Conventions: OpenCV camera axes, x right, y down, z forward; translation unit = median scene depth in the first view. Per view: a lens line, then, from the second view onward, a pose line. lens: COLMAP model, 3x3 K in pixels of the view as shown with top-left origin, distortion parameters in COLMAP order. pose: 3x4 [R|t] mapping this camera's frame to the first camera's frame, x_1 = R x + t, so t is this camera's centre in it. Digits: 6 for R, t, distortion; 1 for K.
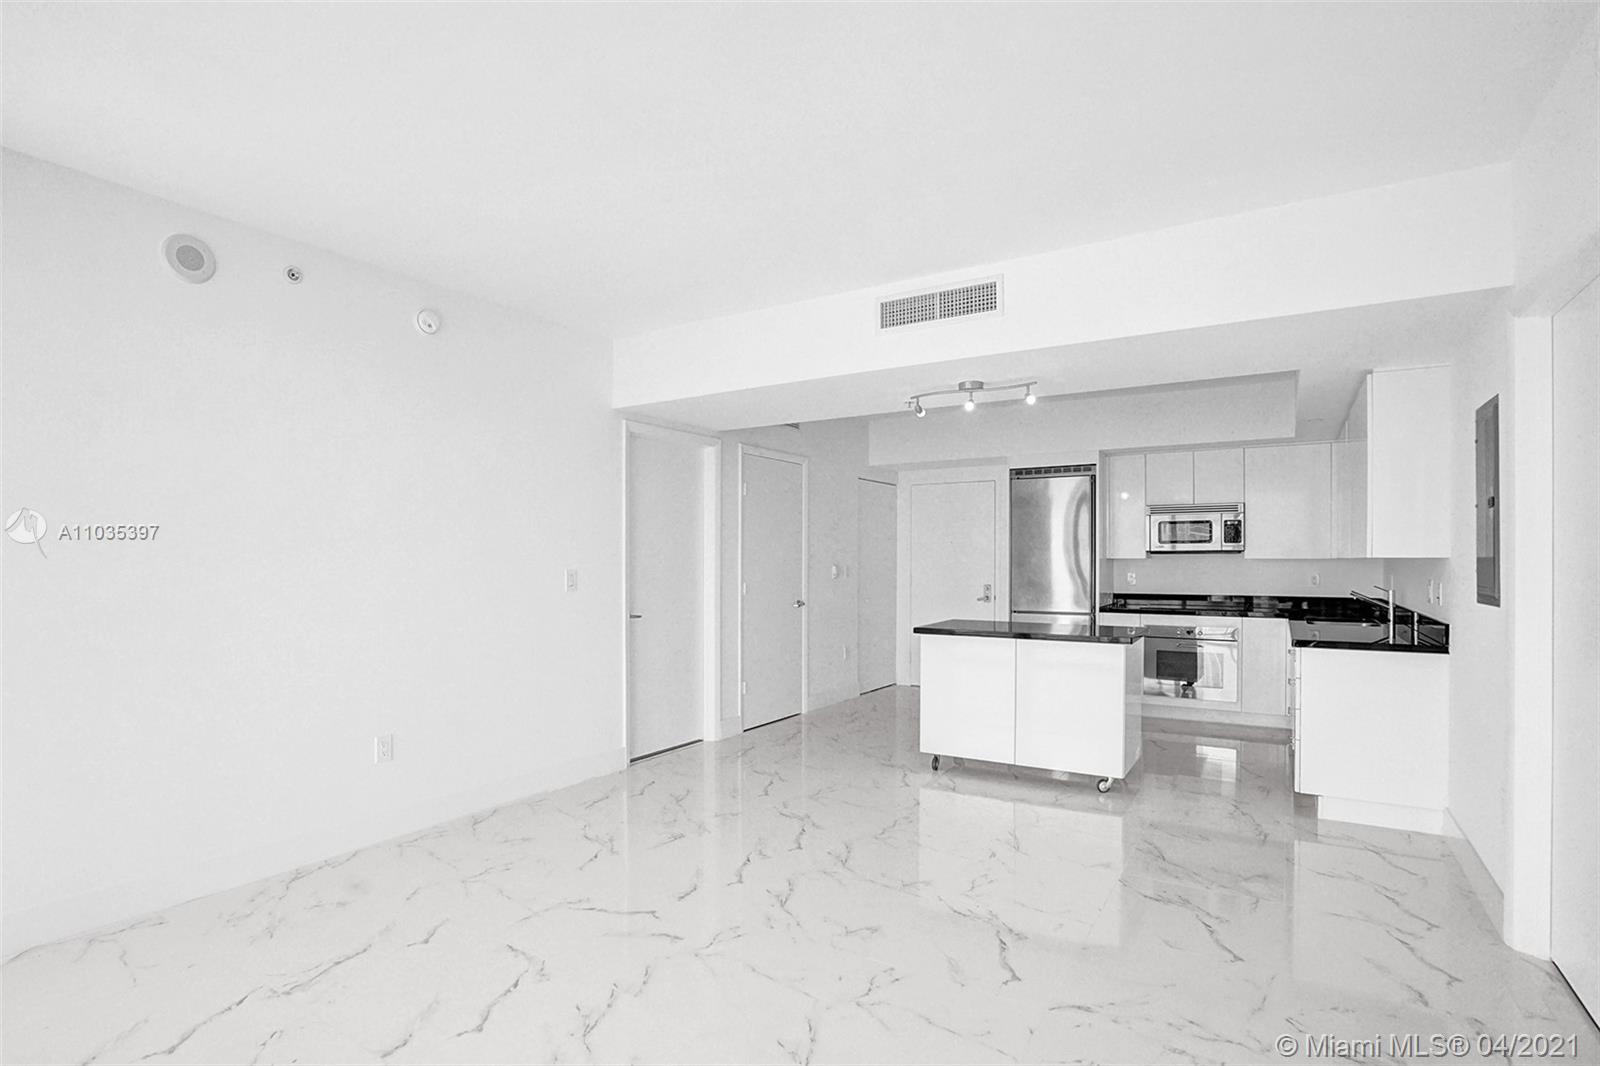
lens RADIAL K [[785.4, 0, 793.8], [0, 785.4, 567.4], [0, 0, 1]] dist [-0.061733, 0.029628]
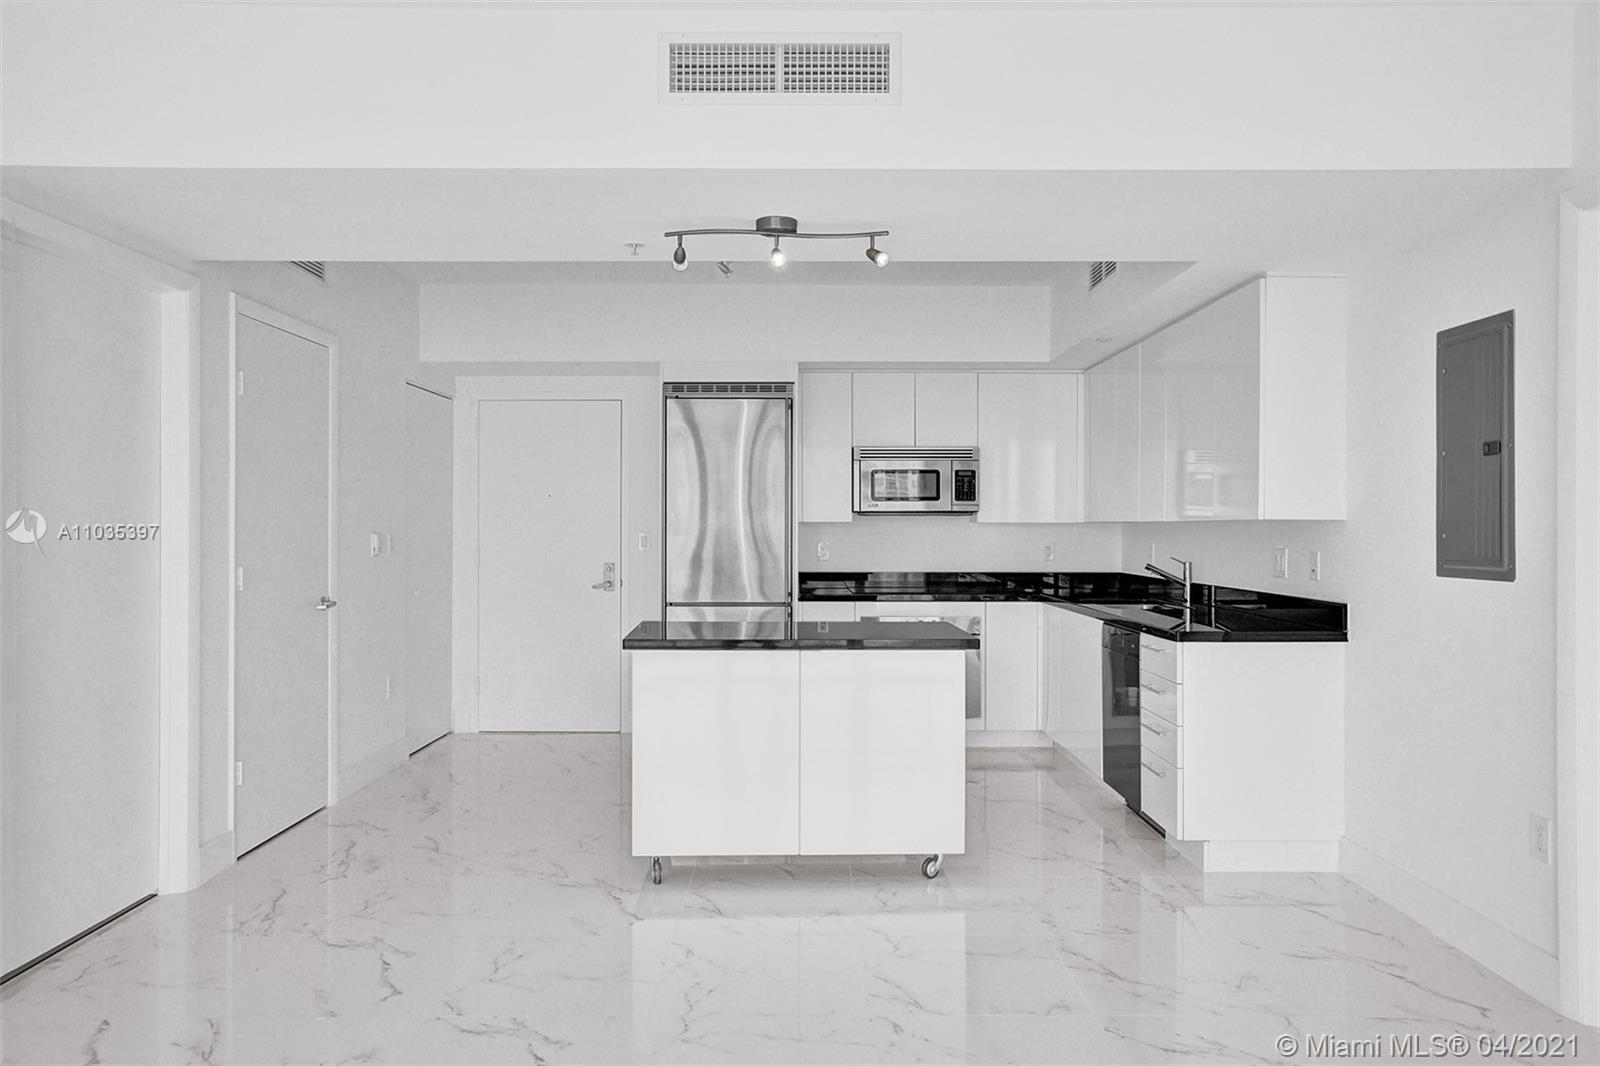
lens RADIAL K [[1128.6, 0, 799.0], [0, 1128.6, 534.8], [0, 0, 1]] dist [-0.000787, 0.003937]
pose [[0.845592, -0.003096, 0.533821, -0.150340], [0.004529, 0.999989, -0.001375, 0.001249], [-0.533811, 0.003580, 0.845596, 0.190853]]
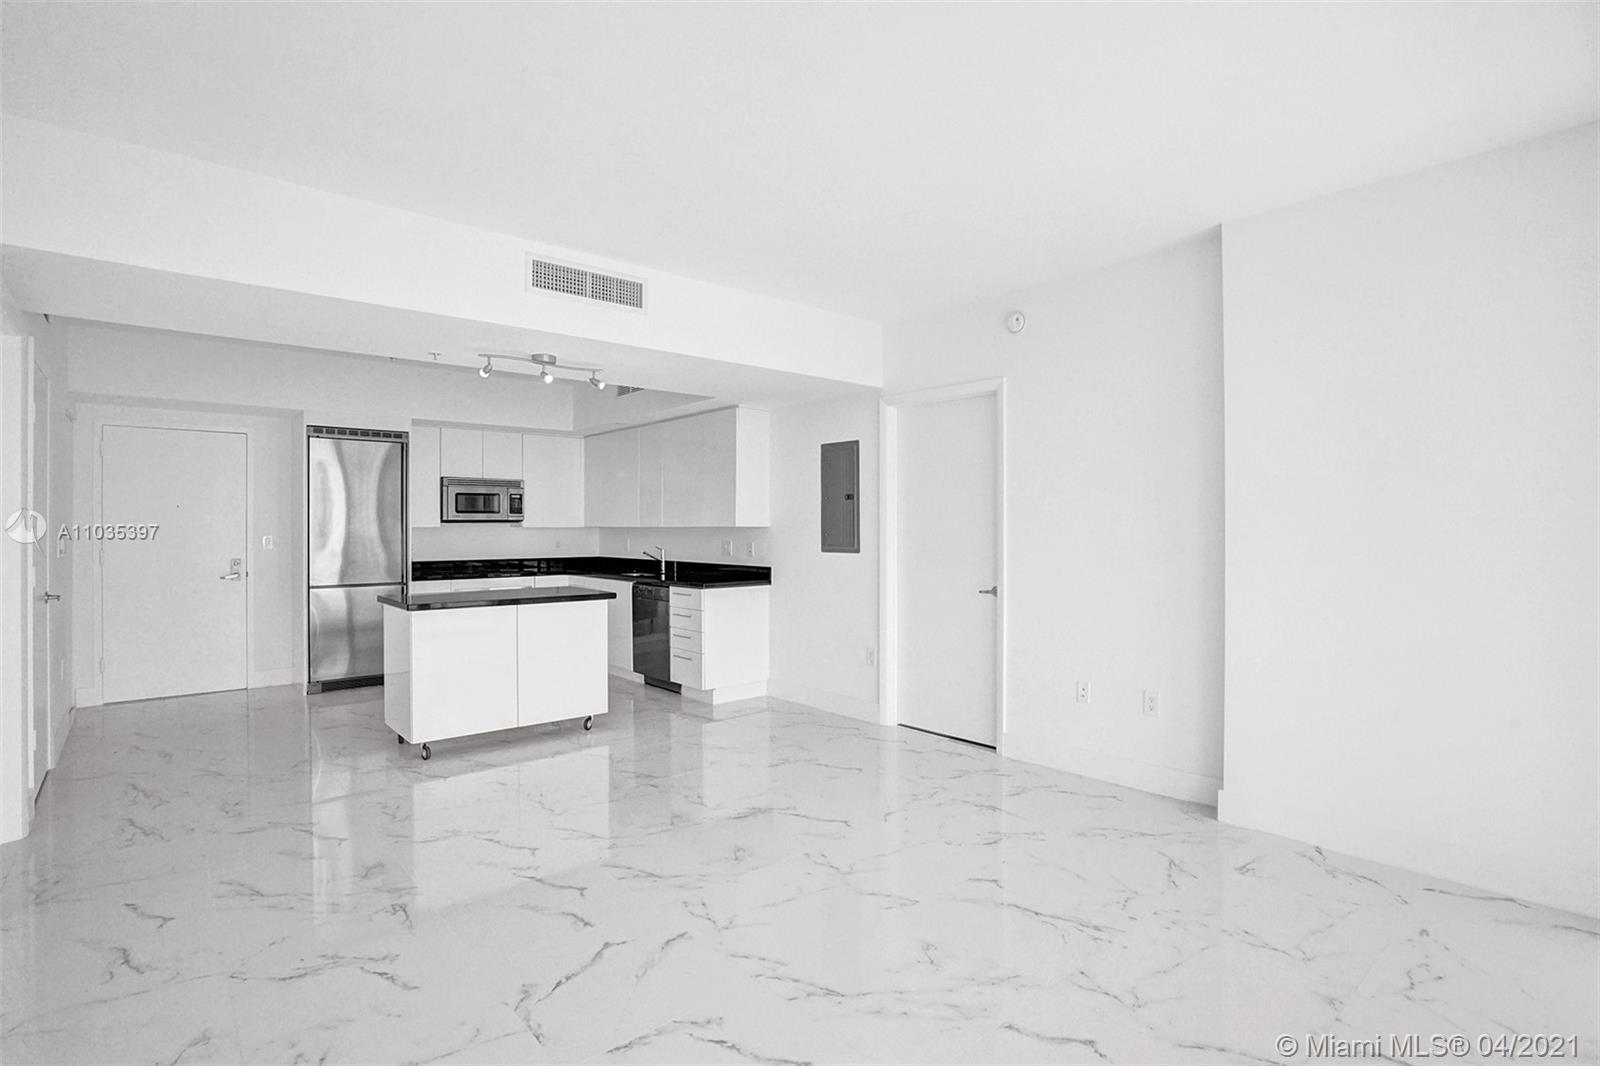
lens RADIAL K [[773.4, 0, 797.3], [0, 773.4, 532.3], [0, 0, 1]] dist [-0.071584, 0.037473]
pose [[0.297081, -0.006099, 0.954833, -0.445823], [0.010553, 0.999940, 0.003104, -0.003081], [-0.954794, 0.009154, 0.297127, 0.270938]]
